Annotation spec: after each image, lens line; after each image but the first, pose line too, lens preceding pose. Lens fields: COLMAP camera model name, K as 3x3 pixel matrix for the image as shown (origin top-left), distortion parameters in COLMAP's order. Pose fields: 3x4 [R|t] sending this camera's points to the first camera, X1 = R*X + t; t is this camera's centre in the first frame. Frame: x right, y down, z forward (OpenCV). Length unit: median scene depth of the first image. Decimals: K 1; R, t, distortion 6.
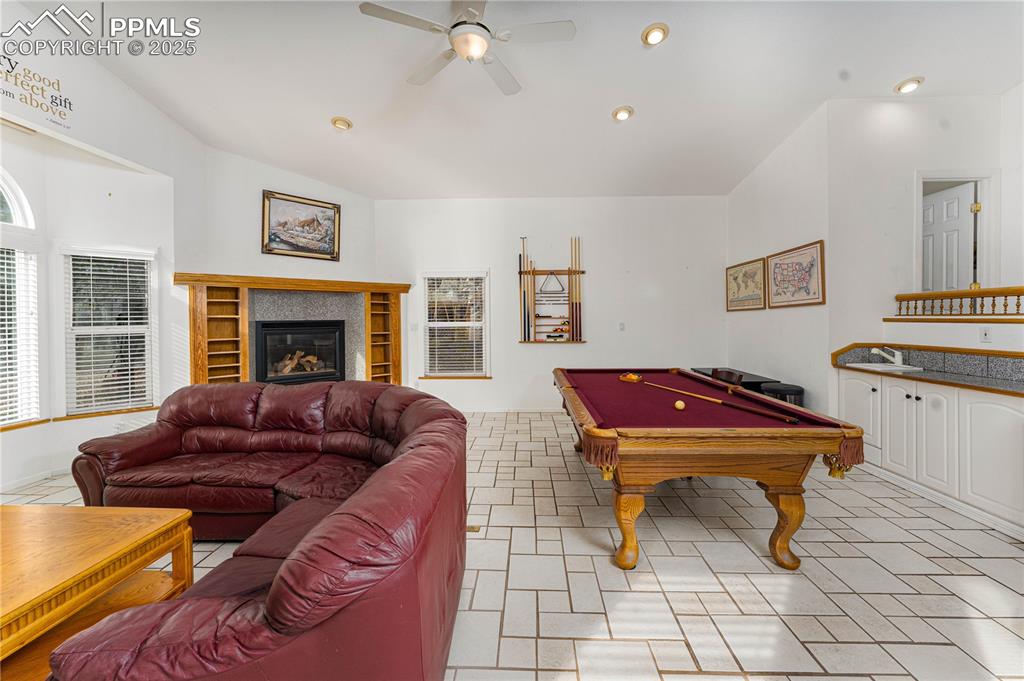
lens RADIAL K [[415.3, 0, 517.0], [0, 415.3, 326.6], [0, 0, 1]] dist [-0.003339, -0.000280]
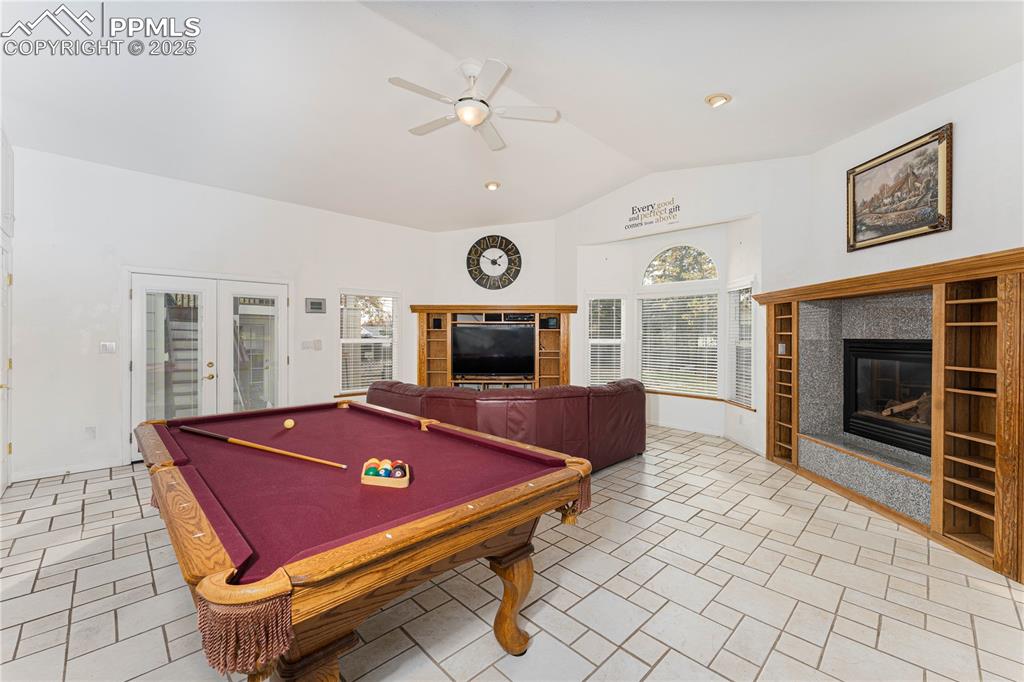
lens RADIAL K [[413.8, 0, 504.1], [0, 413.8, 325.8], [0, 0, 1]] dist [-0.001111, -0.000400]
pose [[-0.707489, -0.013209, -0.706601, 0.346504], [-0.016180, 0.999866, -0.002490, -0.023067], [0.706539, 0.009671, -0.707608, 0.969556]]
